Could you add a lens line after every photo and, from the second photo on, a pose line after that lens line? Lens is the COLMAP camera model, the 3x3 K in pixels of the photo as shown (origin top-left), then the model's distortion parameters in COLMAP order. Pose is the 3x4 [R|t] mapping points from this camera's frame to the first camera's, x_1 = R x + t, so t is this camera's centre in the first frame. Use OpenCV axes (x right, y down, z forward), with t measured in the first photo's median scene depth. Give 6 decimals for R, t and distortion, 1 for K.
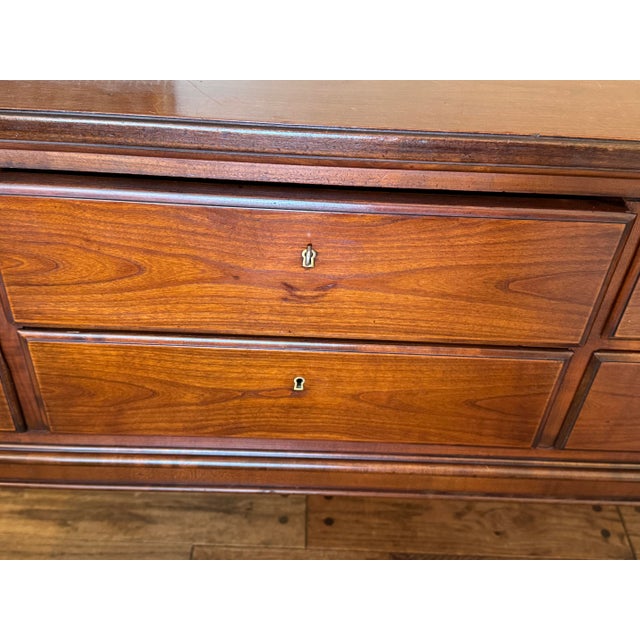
lens RADIAL K [[766.8, 0, 315.7], [0, 766.8, 320.7], [0, 0, 1]] dist [0.080502, 0.000000]
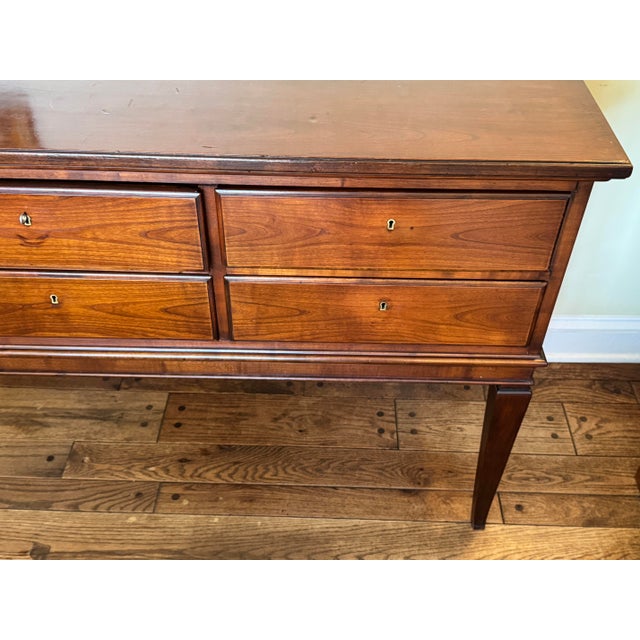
lens RADIAL K [[766.8, 0, 331.8], [0, 766.8, 329.8], [0, 0, 1]] dist [0.080502, 0.000000]
pose [[0.999179, -0.016929, -0.036807, 0.580797], [0.017771, 0.999585, 0.022686, 0.110041], [0.036408, -0.023322, 0.999065, -0.597649]]
